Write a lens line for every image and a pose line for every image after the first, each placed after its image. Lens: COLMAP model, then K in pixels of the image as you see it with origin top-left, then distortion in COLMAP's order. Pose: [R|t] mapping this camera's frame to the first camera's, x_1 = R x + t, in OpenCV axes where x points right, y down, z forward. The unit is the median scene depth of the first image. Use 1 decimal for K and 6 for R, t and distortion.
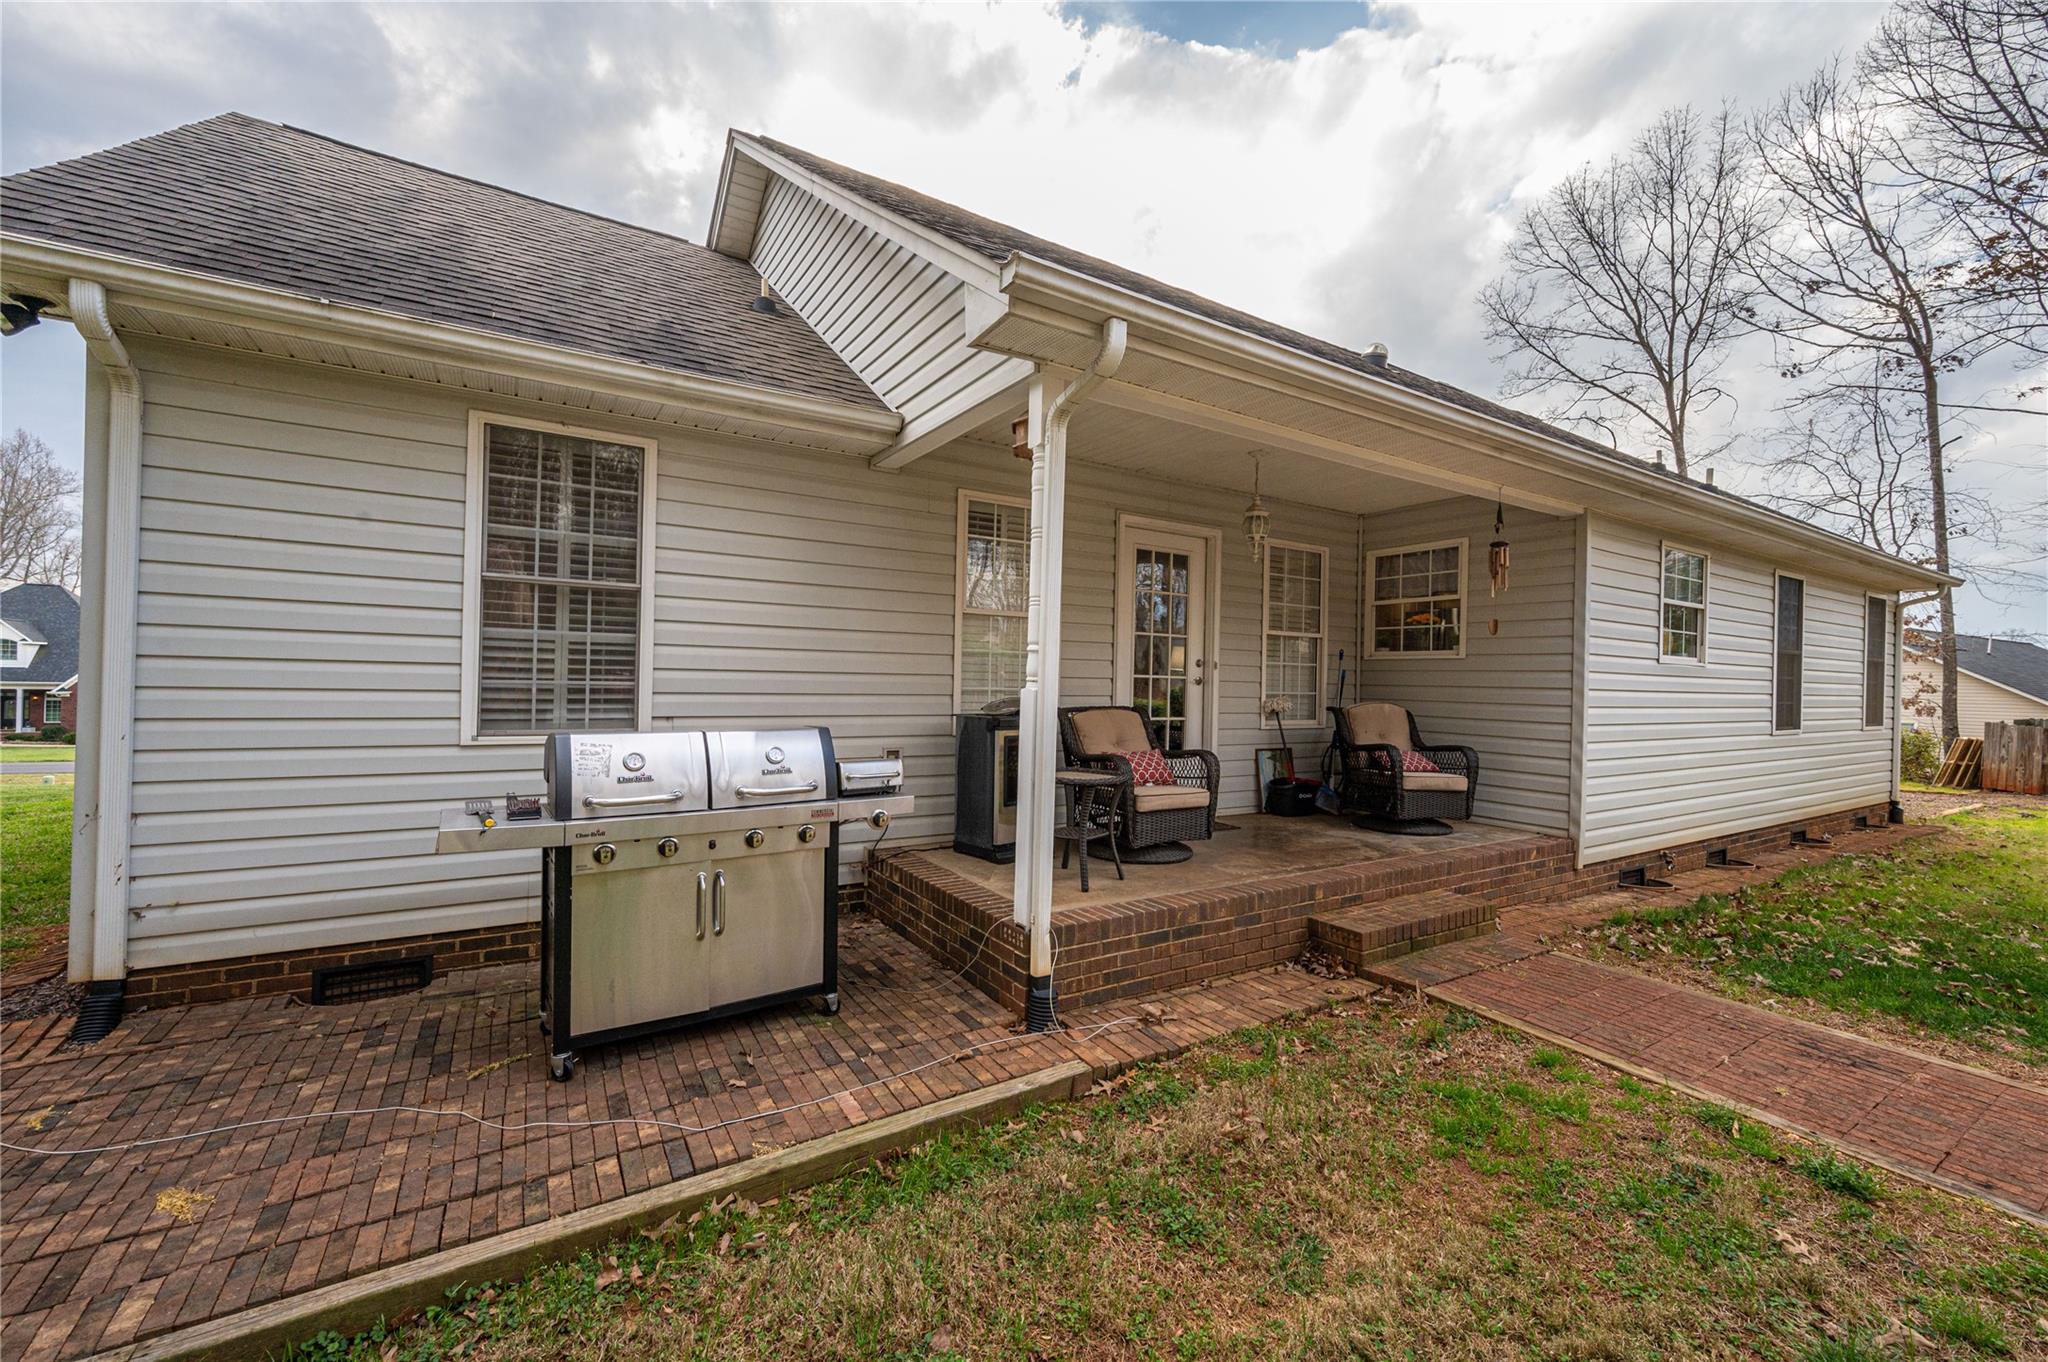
lens RADIAL K [[799.9, 0, 1024.0], [0, 799.9, 681.0], [0, 0, 1]] dist [-0.001607, 0.000066]
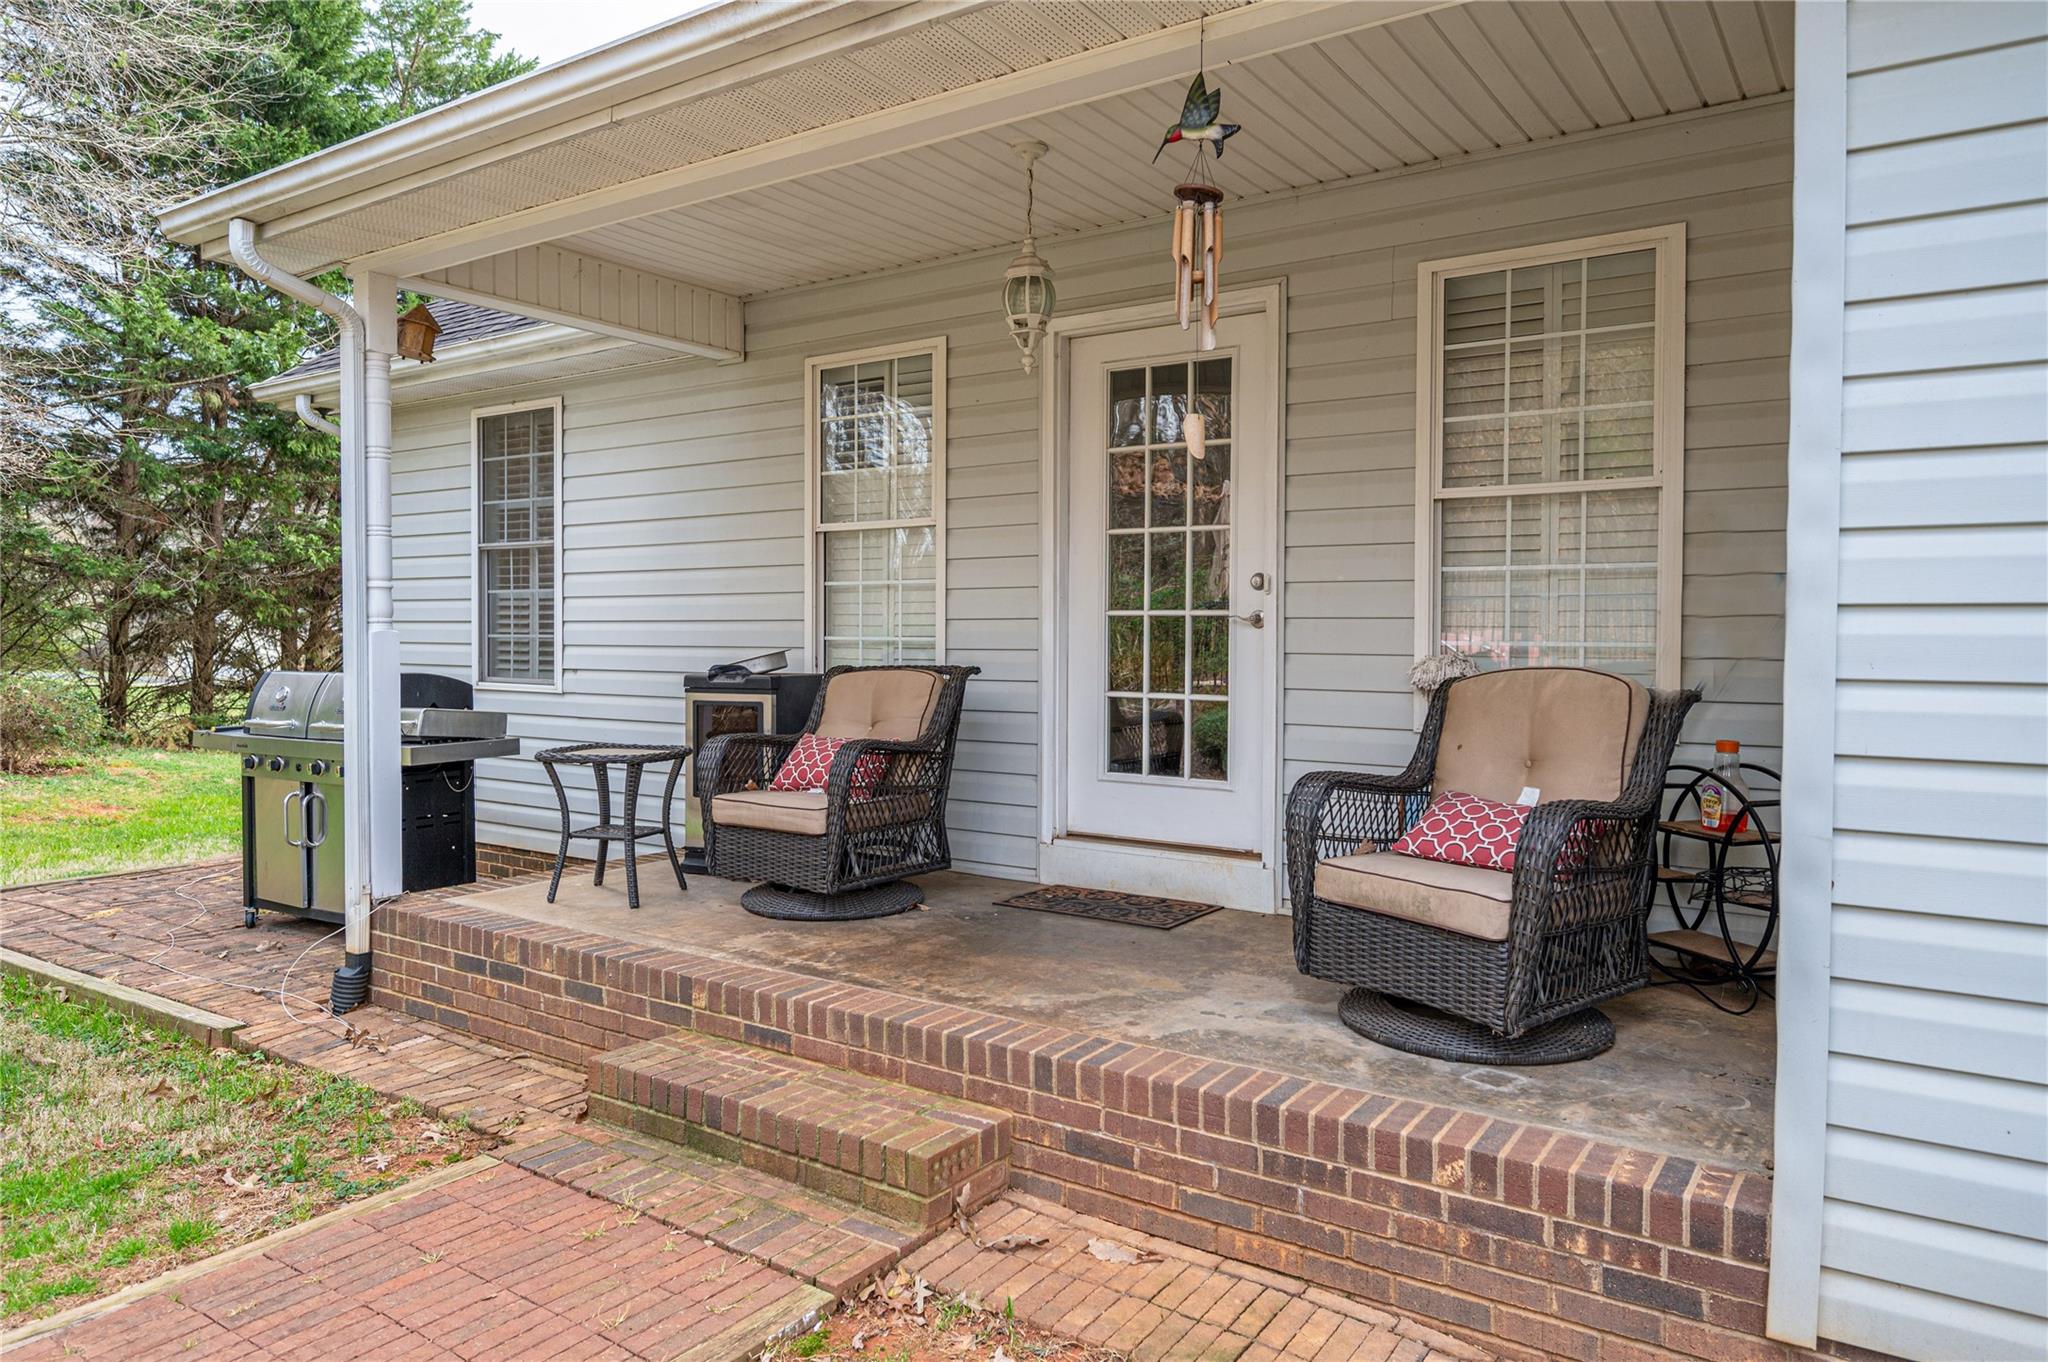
lens RADIAL K [[1335.9, 0, 1023.0], [0, 1335.9, 655.9], [0, 0, 1]] dist [0.022703, 0.000418]
pose [[0.402310, -0.000593, -0.915503, 1.403479], [0.007690, 0.999967, 0.002732, 0.029914], [0.915471, -0.008139, 0.402301, 0.890829]]
